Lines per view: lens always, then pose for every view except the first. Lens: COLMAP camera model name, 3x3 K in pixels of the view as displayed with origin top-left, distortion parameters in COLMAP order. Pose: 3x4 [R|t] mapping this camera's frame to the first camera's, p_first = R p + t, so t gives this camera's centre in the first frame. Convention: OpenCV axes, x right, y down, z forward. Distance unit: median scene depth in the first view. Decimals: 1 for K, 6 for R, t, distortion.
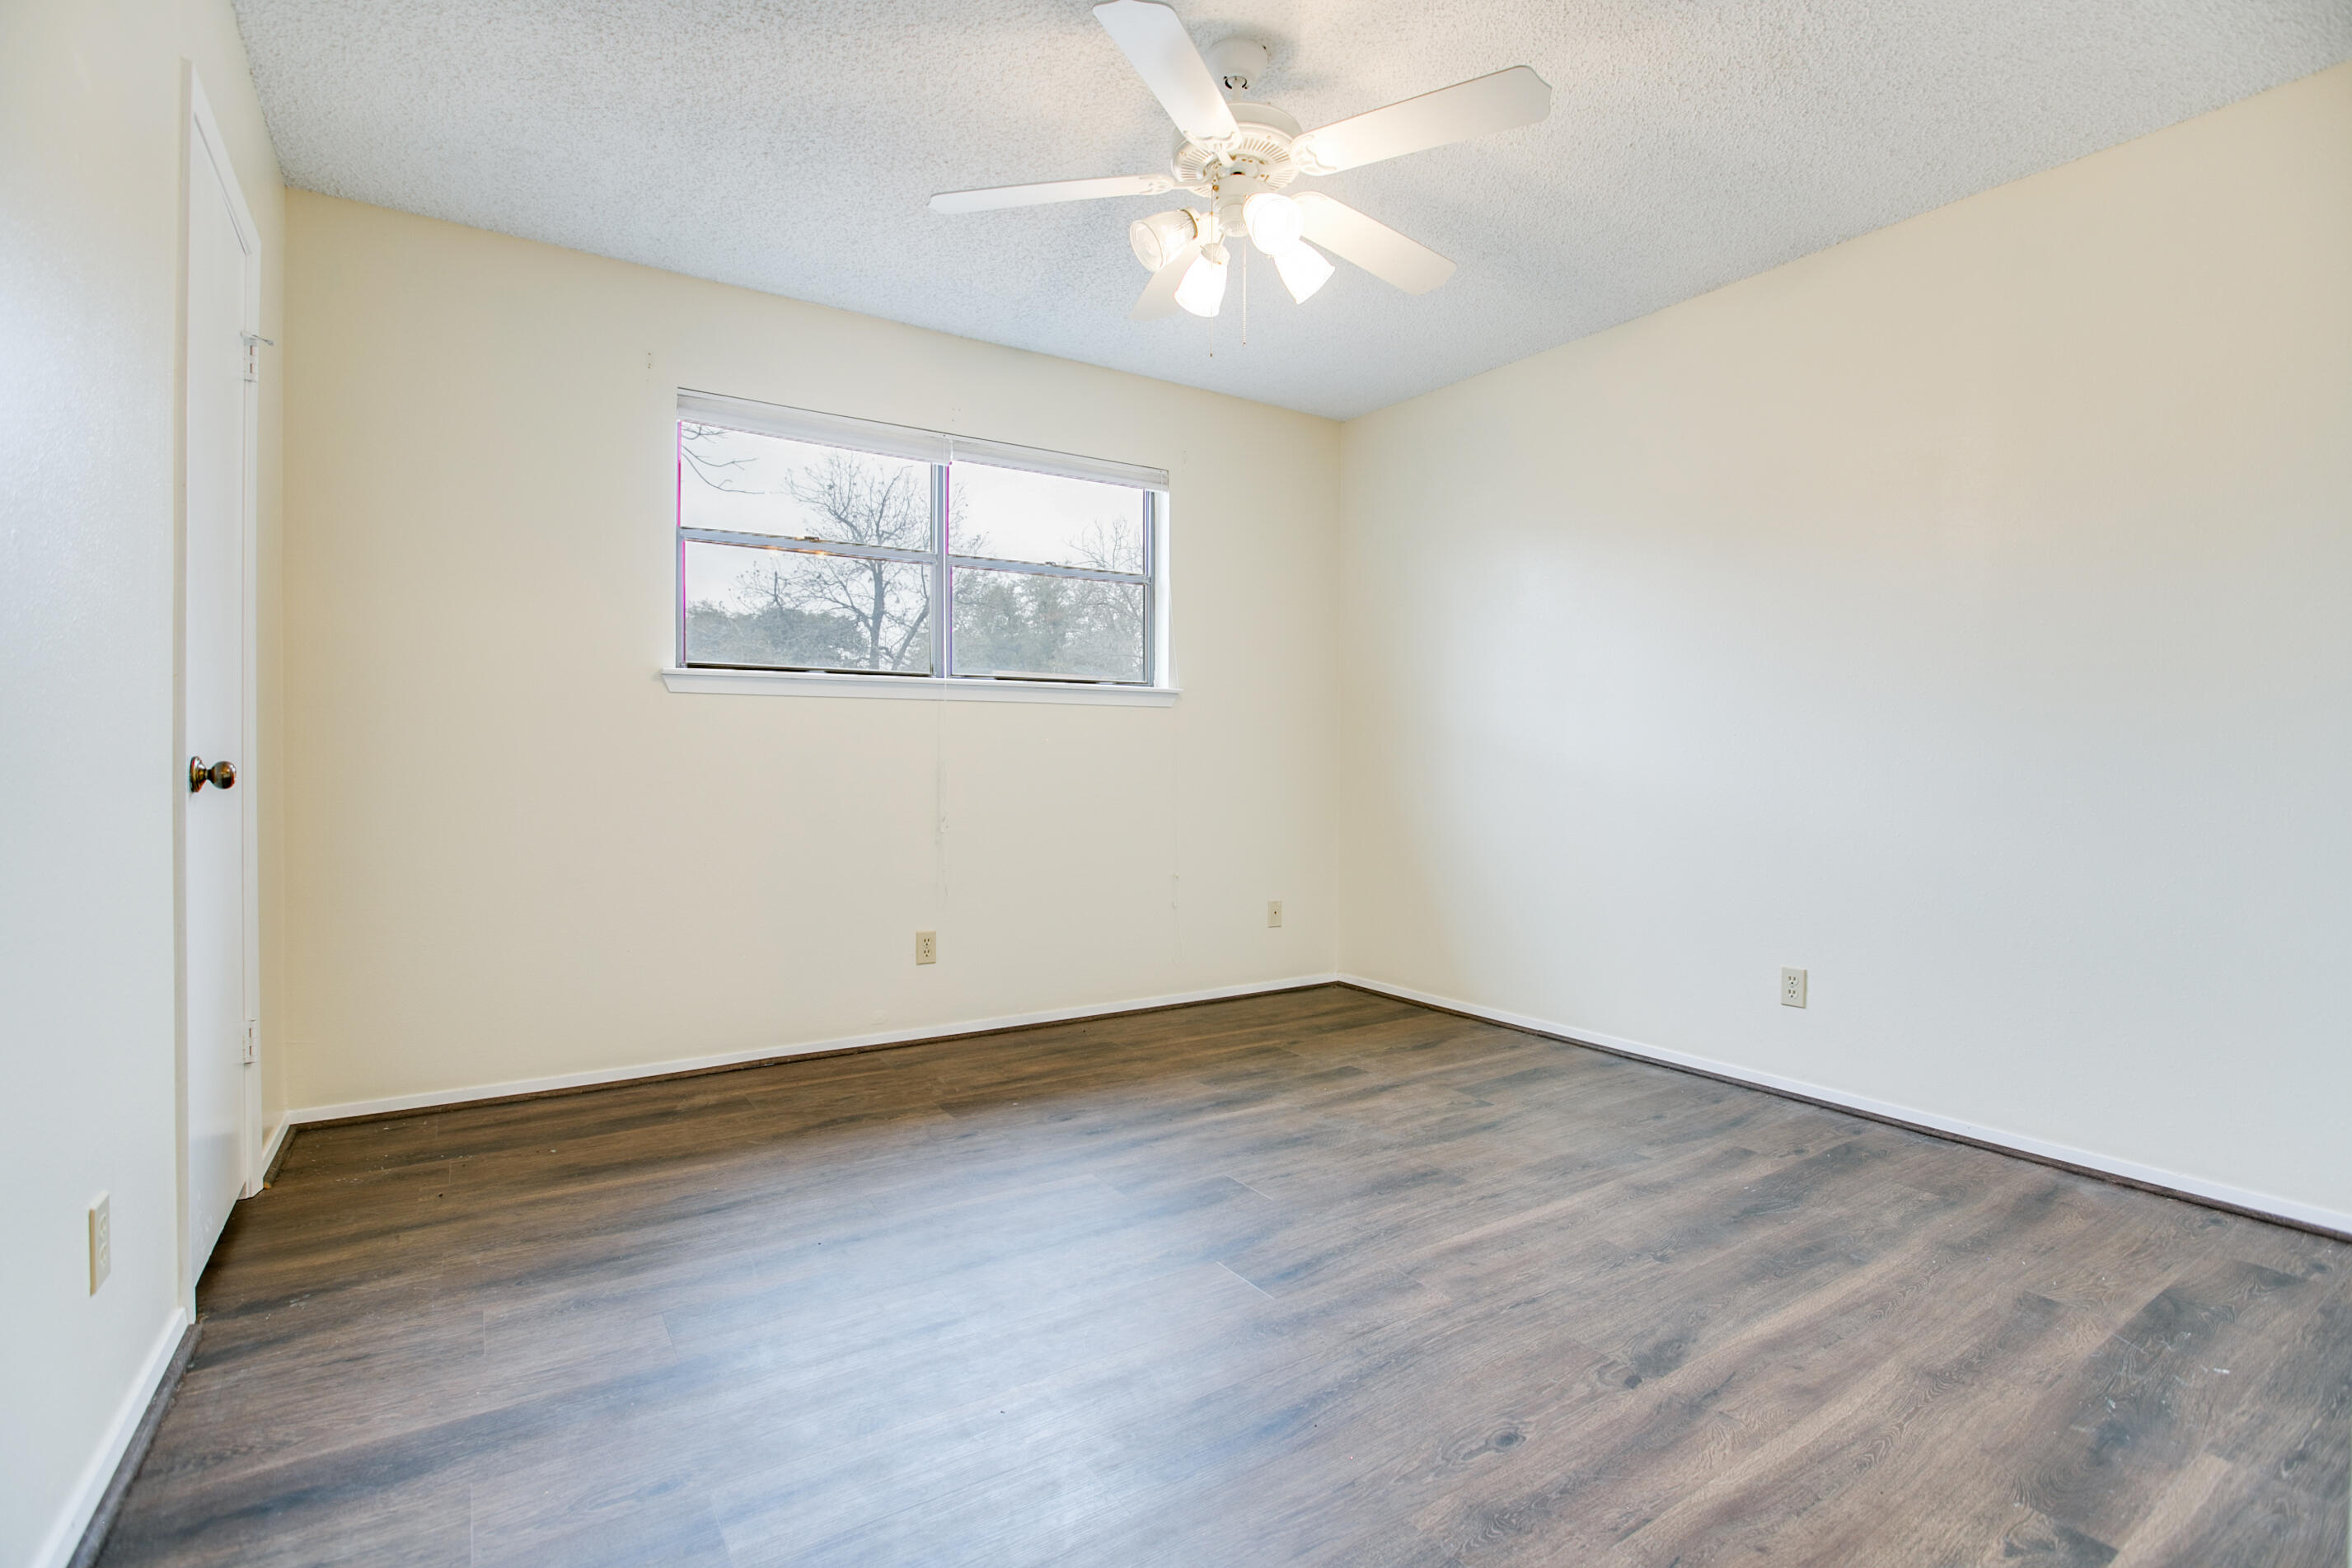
lens RADIAL K [[1082.5, 0, 1177.6], [0, 1082.5, 772.8], [0, 0, 1]] dist [-0.004238, -0.000334]
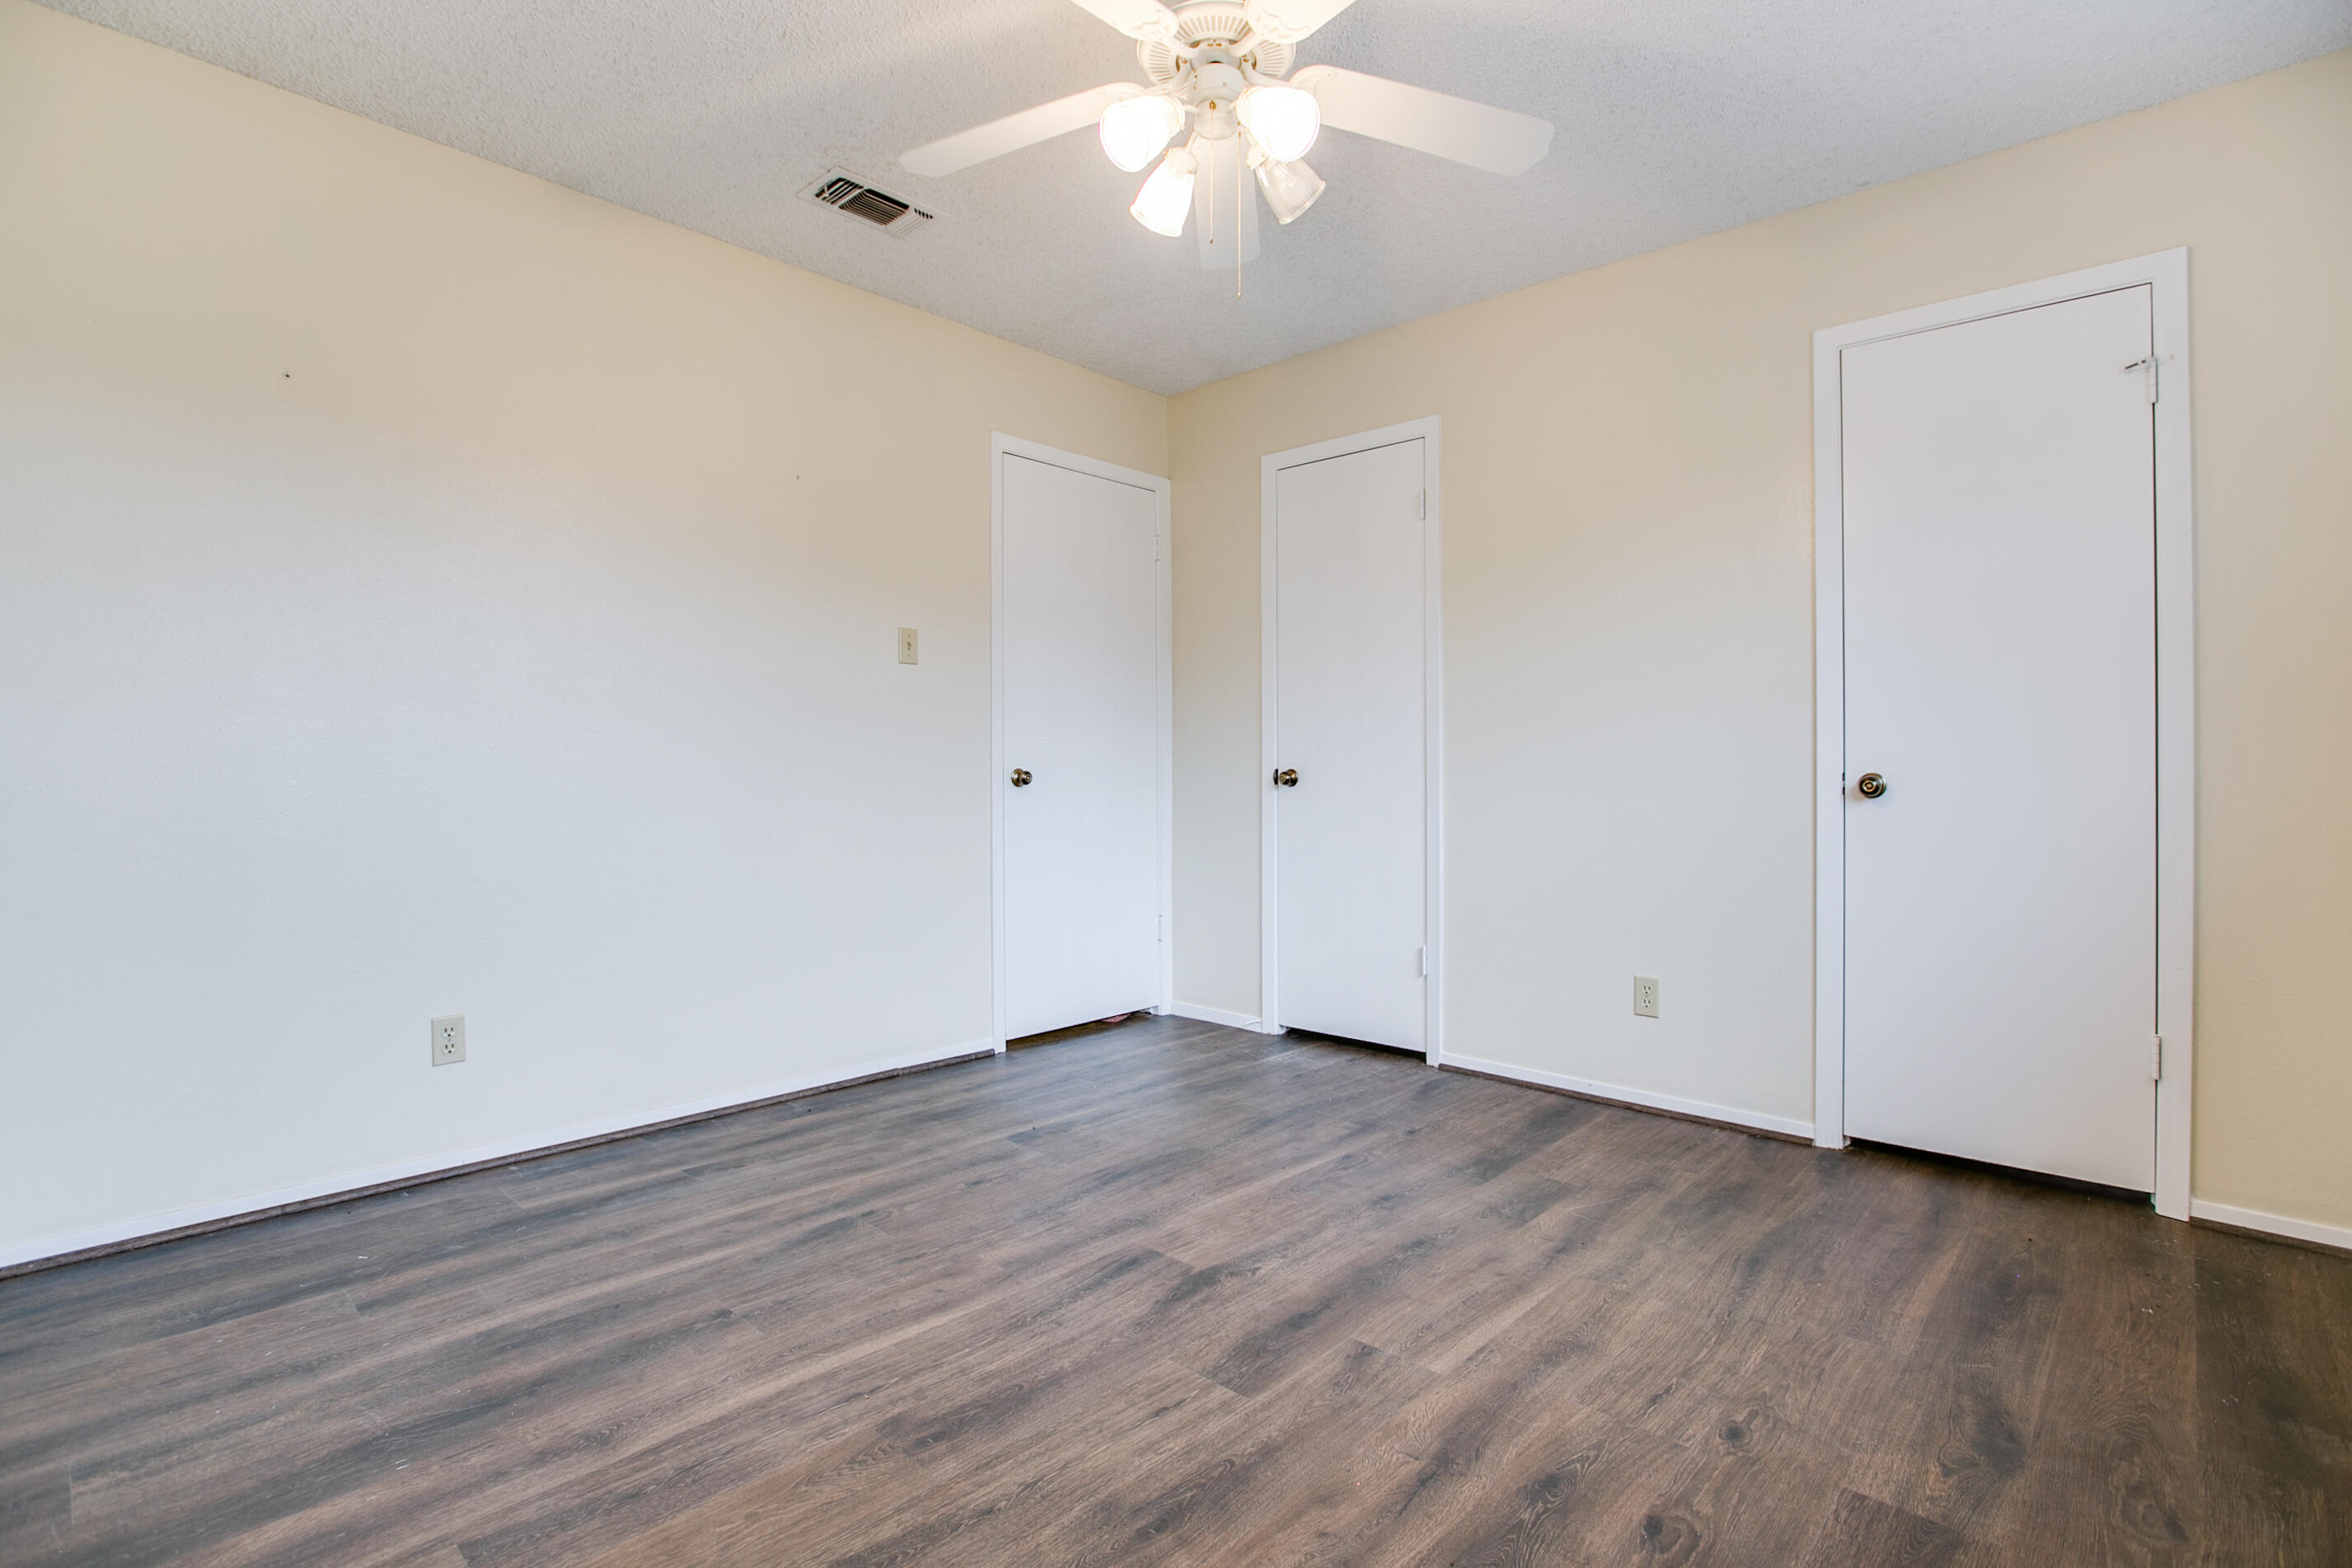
lens RADIAL K [[1082.5, 0, 1177.8], [0, 1082.5, 779.3], [0, 0, 1]] dist [-0.004238, -0.000334]
pose [[-0.971913, -0.009688, -0.235140, 0.282369], [-0.012698, 0.999856, 0.011289, -0.010212], [0.234997, 0.013958, -0.971896, 1.871477]]
